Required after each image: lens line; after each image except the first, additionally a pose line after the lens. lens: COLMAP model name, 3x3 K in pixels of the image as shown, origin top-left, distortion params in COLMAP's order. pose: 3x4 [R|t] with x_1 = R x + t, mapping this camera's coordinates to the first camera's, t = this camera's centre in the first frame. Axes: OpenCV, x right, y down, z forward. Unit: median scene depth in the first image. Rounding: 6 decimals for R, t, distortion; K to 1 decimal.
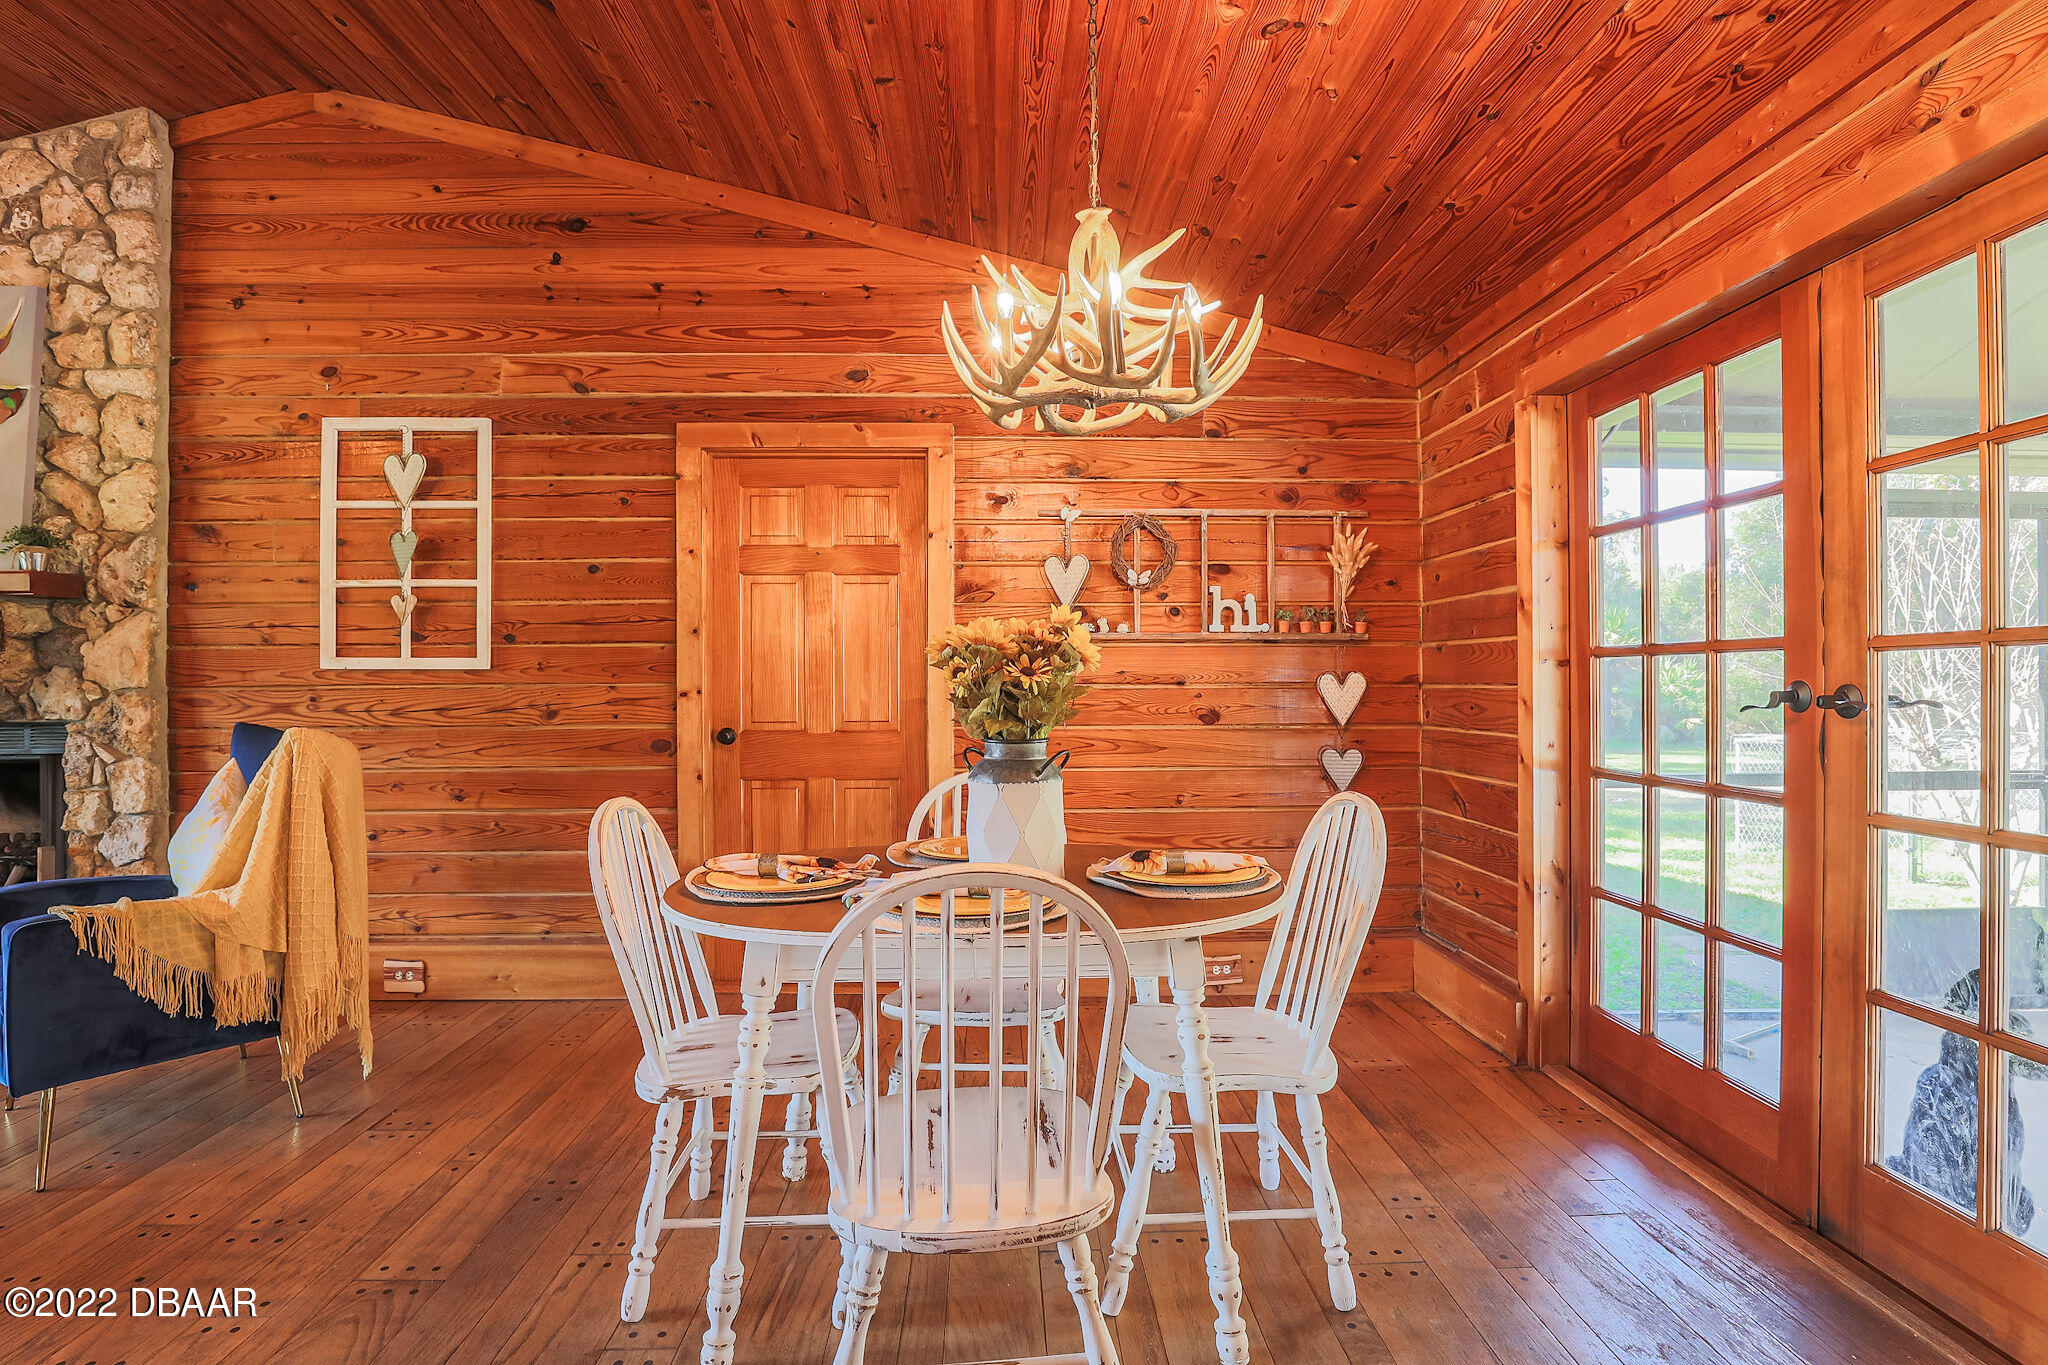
lens RADIAL K [[956.5, 0, 1014.1], [0, 956.5, 687.4], [0, 0, 1]] dist [-0.028504, 0.002884]
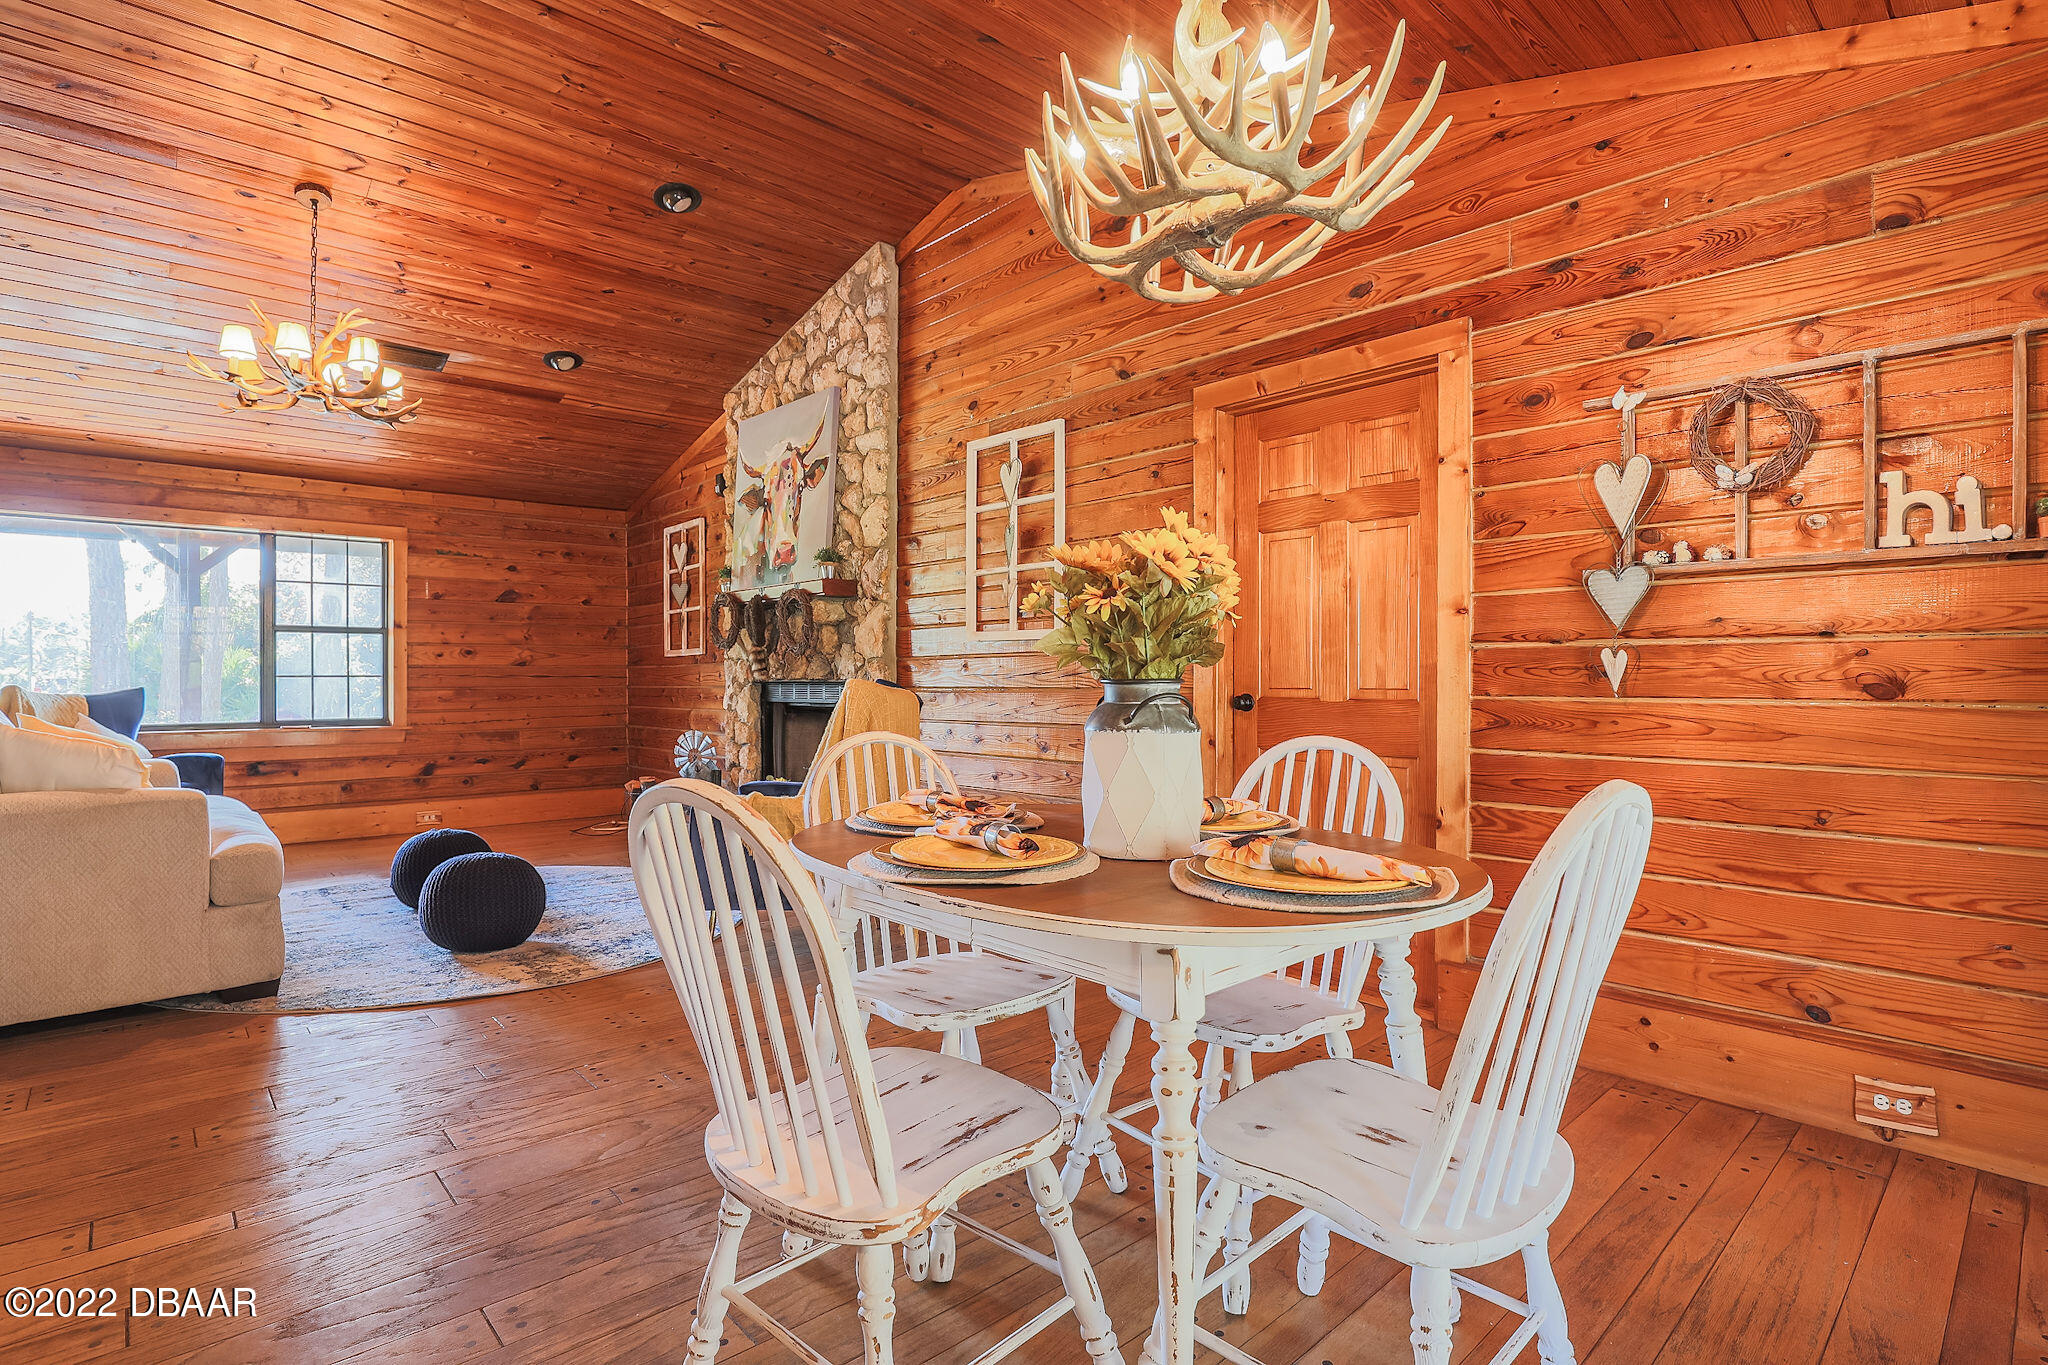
lens RADIAL K [[956.5, 0, 1017.3], [0, 956.5, 679.0], [0, 0, 1]] dist [-0.028504, 0.002884]
pose [[0.677789, 0.007374, -0.735219, 0.258418], [-0.004909, 0.999973, 0.005504, 0.023944], [0.735240, -0.000121, 0.677807, 0.180067]]
